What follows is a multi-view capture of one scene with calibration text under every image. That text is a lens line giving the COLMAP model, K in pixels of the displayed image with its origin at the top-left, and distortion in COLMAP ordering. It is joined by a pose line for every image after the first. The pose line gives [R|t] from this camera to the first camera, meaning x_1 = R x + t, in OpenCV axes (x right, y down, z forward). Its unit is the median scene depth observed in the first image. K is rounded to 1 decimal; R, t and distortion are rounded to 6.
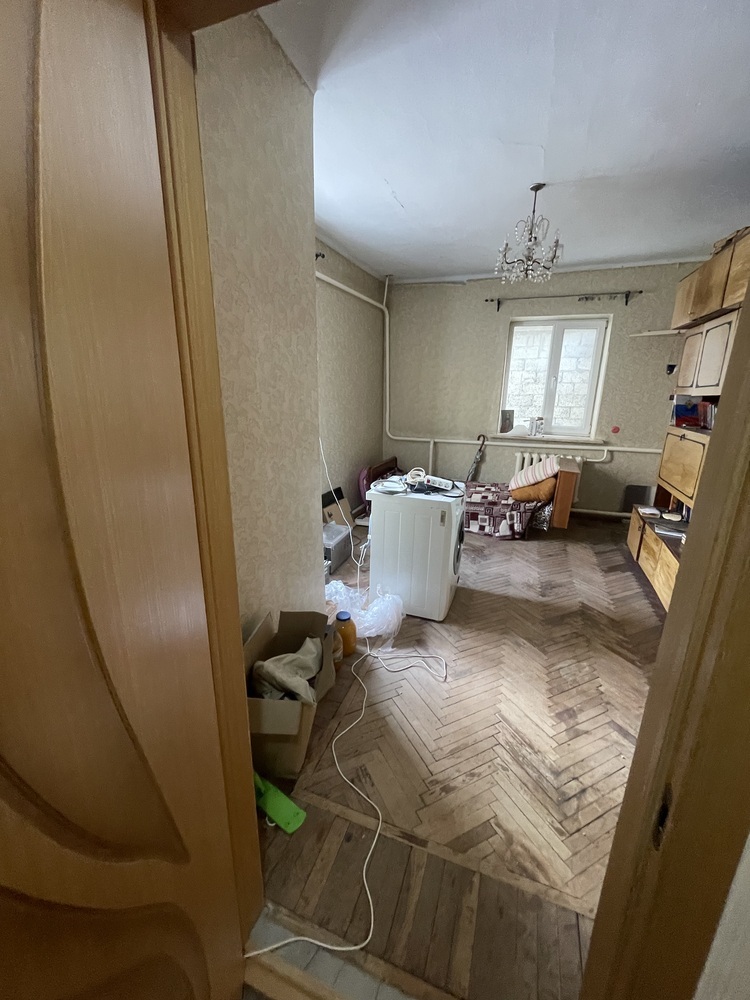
lens RADIAL K [[405.3, 0, 374.8], [0, 405.3, 499.3], [0, 0, 1]] dist [-0.001948, -0.000477]
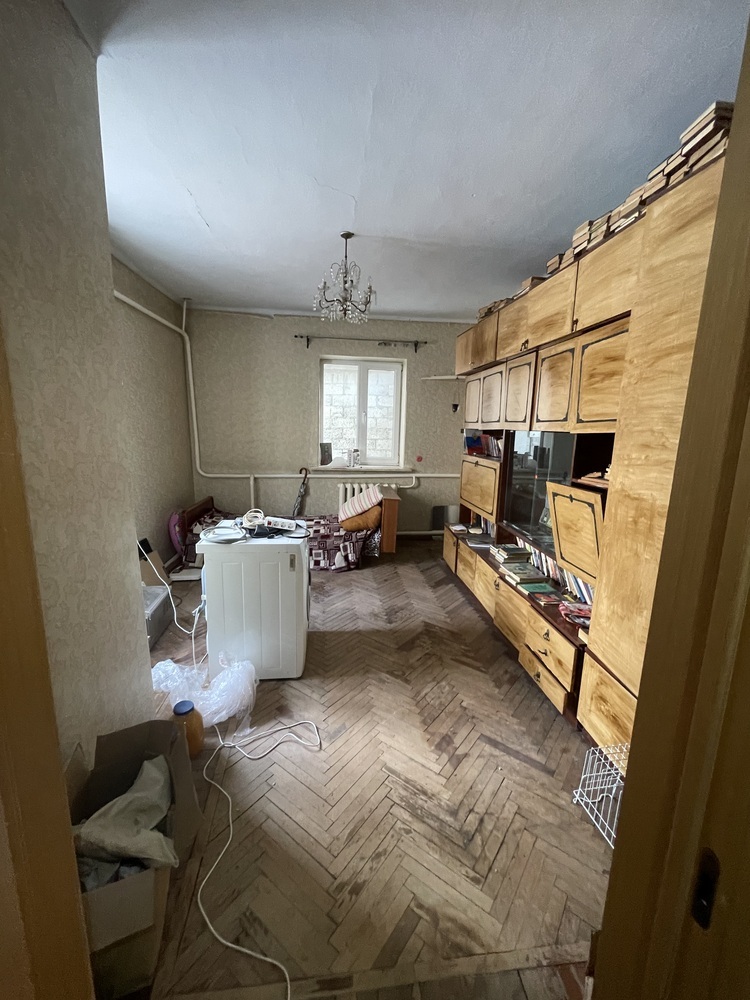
lens RADIAL K [[405.3, 0, 376.4], [0, 405.3, 499.6], [0, 0, 1]] dist [-0.001948, -0.000477]
pose [[0.889356, -0.076962, 0.450692, -0.059444], [0.111342, 0.992512, -0.050225, -0.025093], [-0.443452, 0.094849, 0.891265, 0.089371]]
